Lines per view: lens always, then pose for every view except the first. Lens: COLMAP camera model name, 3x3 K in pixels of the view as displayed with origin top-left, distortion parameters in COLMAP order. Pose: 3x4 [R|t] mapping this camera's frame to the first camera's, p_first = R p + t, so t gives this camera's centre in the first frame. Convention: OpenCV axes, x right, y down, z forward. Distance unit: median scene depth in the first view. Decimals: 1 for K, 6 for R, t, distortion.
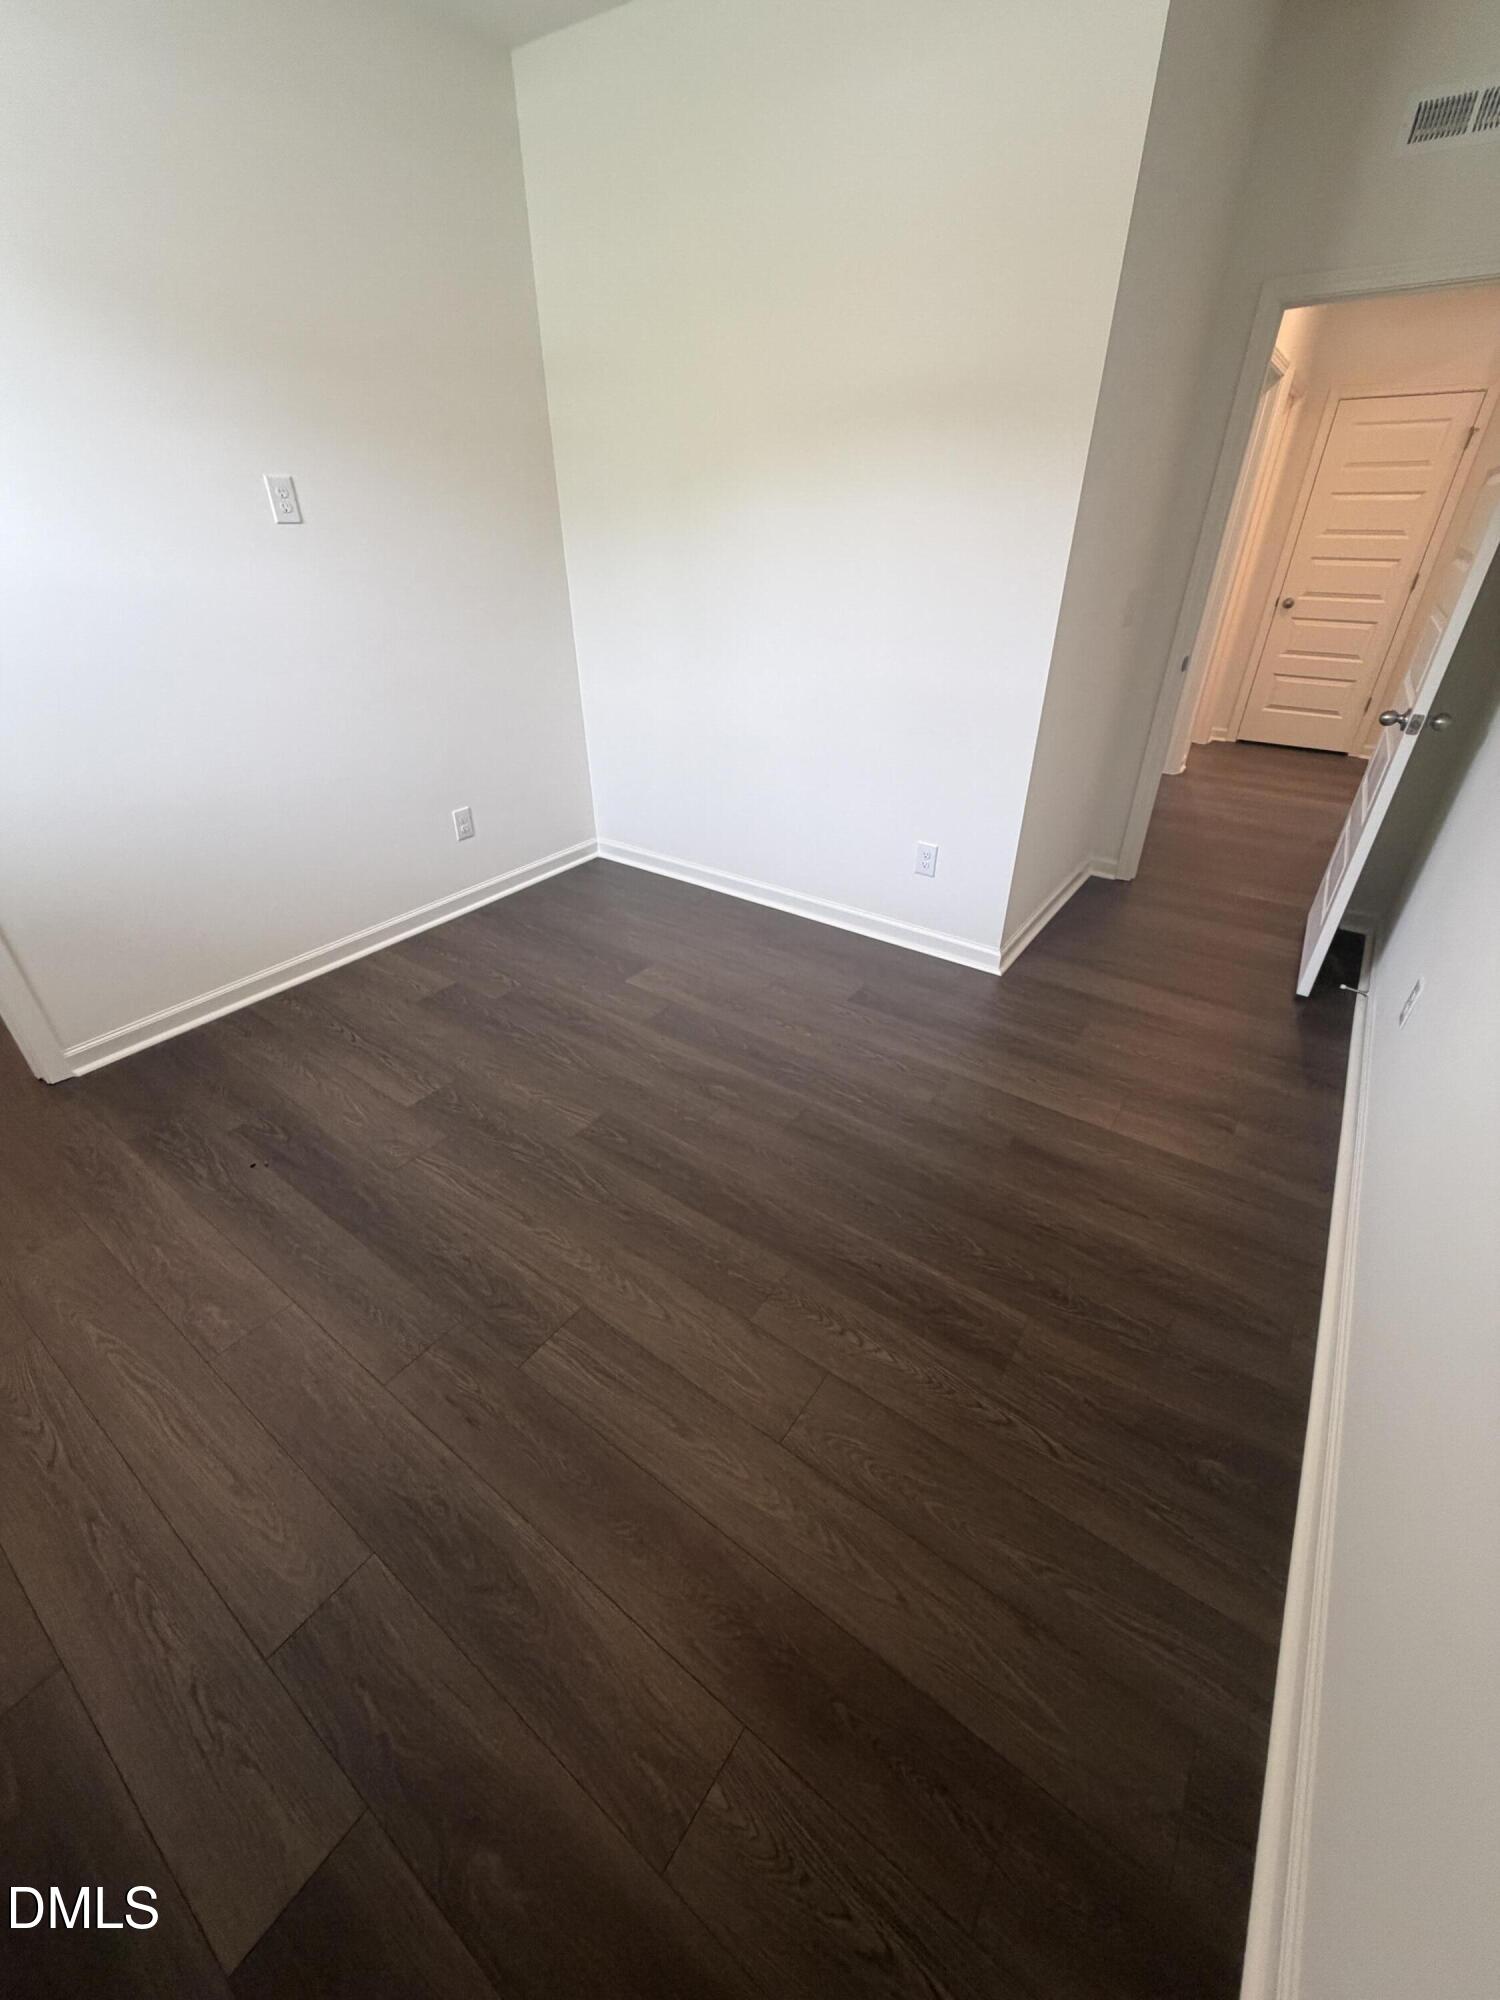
lens RADIAL K [[808.3, 0, 745.1], [0, 808.3, 993.8], [0, 0, 1]] dist [0.000228, -0.000047]
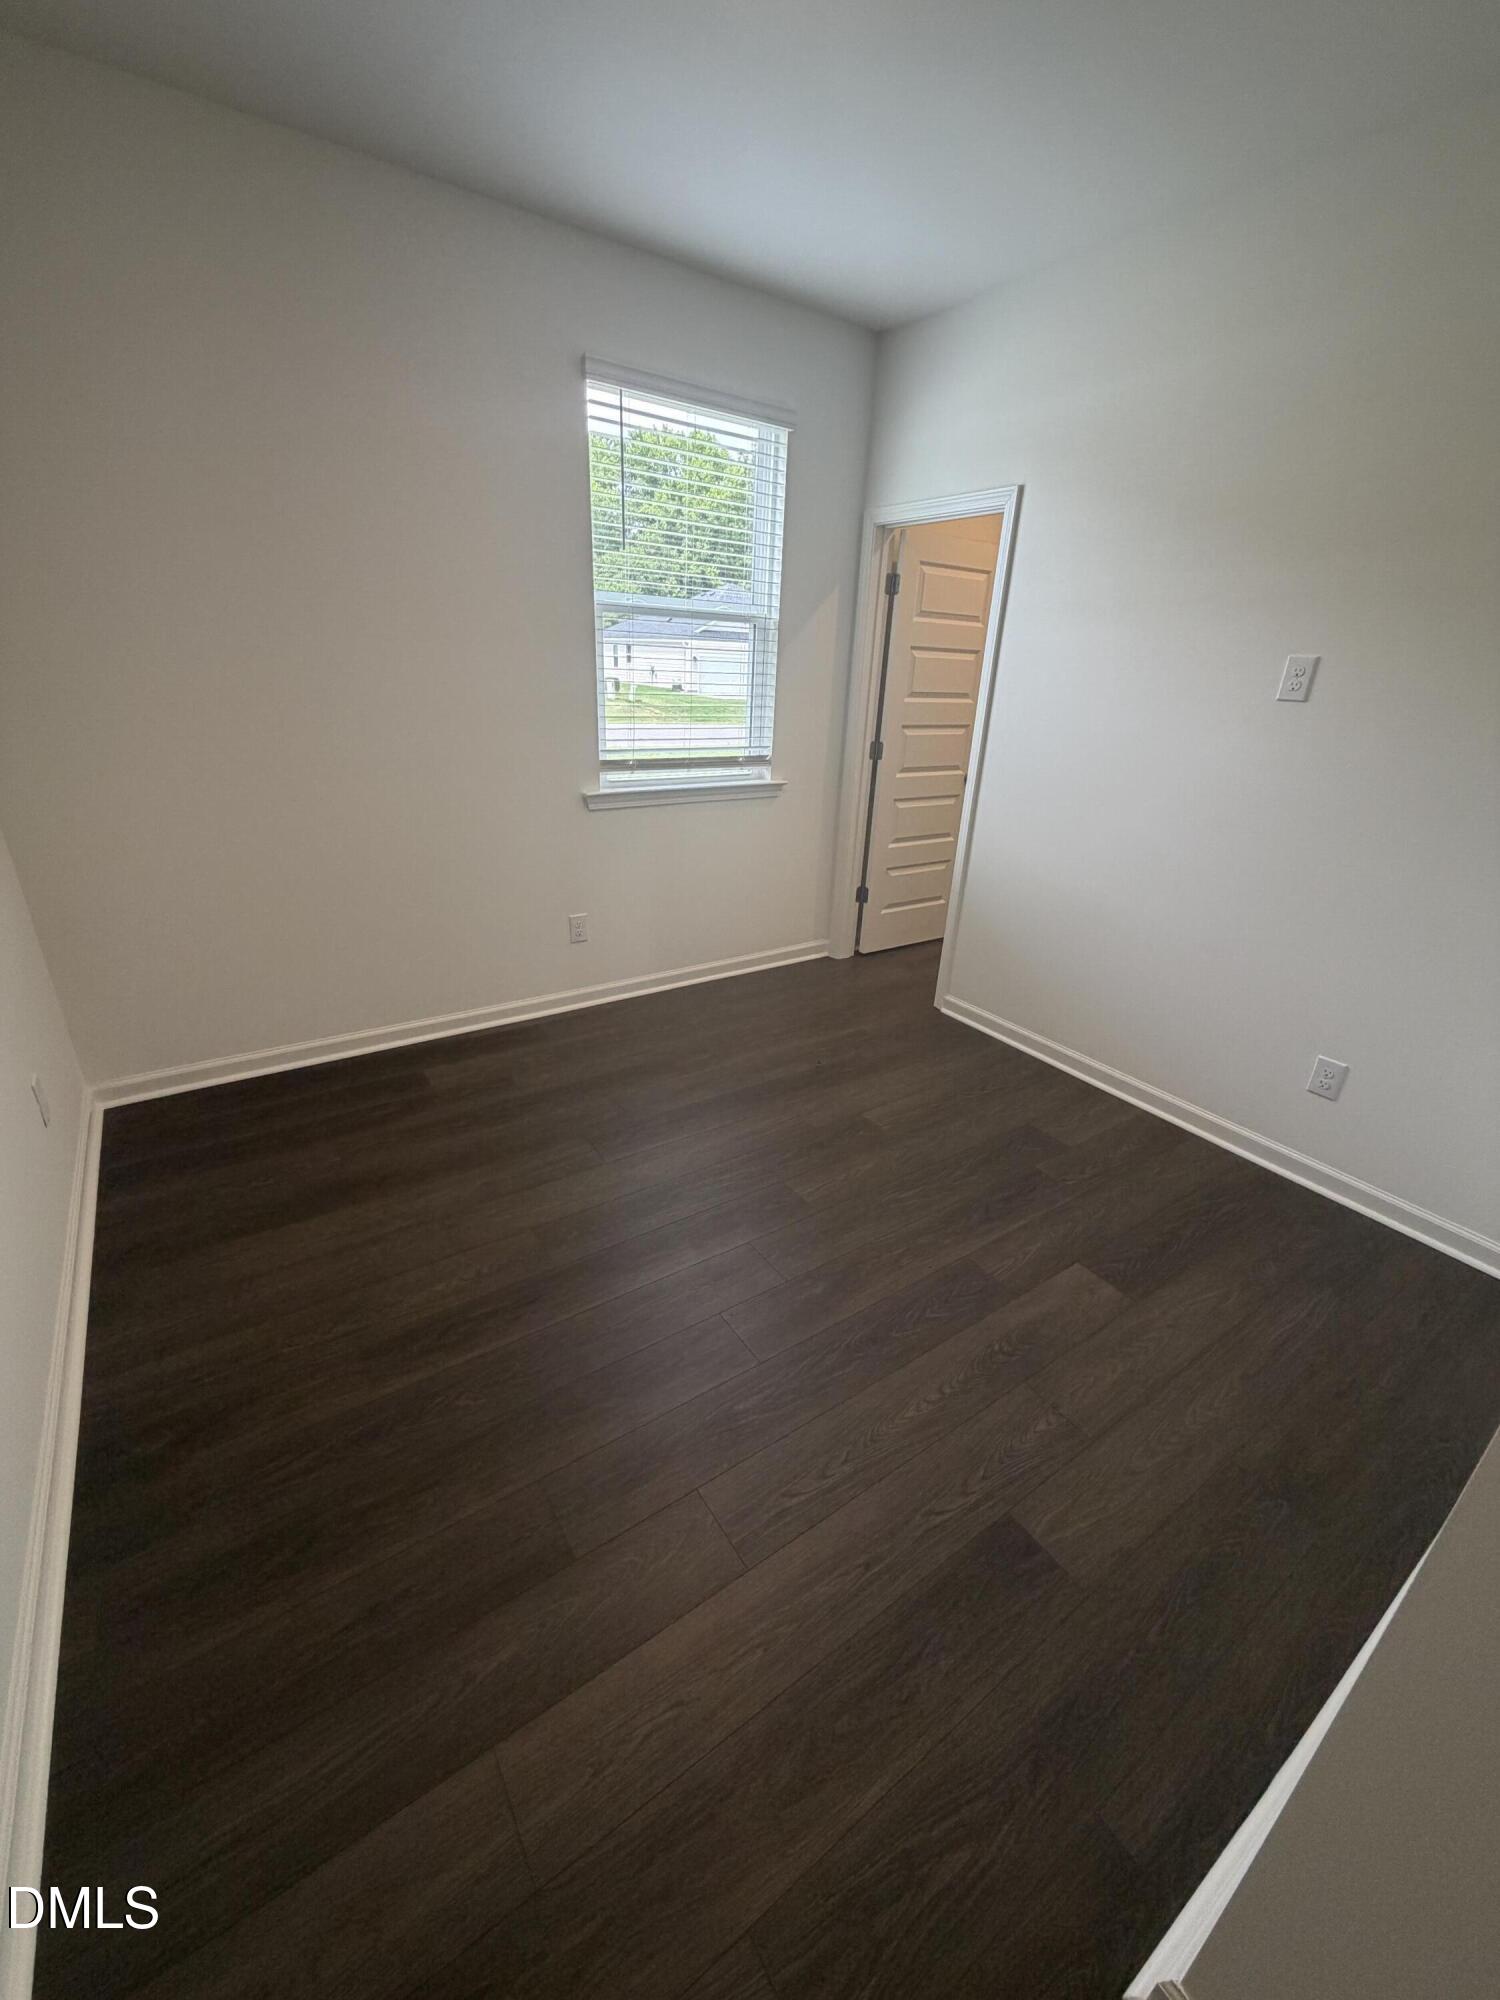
lens RADIAL K [[799.9, 0, 750.3], [0, 799.9, 994.2], [0, 0, 1]] dist [0.002104, -0.000100]
pose [[-0.312770, 0.365950, -0.876502, 0.609251], [-0.529389, 0.699015, 0.480754, -0.460898], [0.788620, 0.614376, -0.024901, 0.737416]]
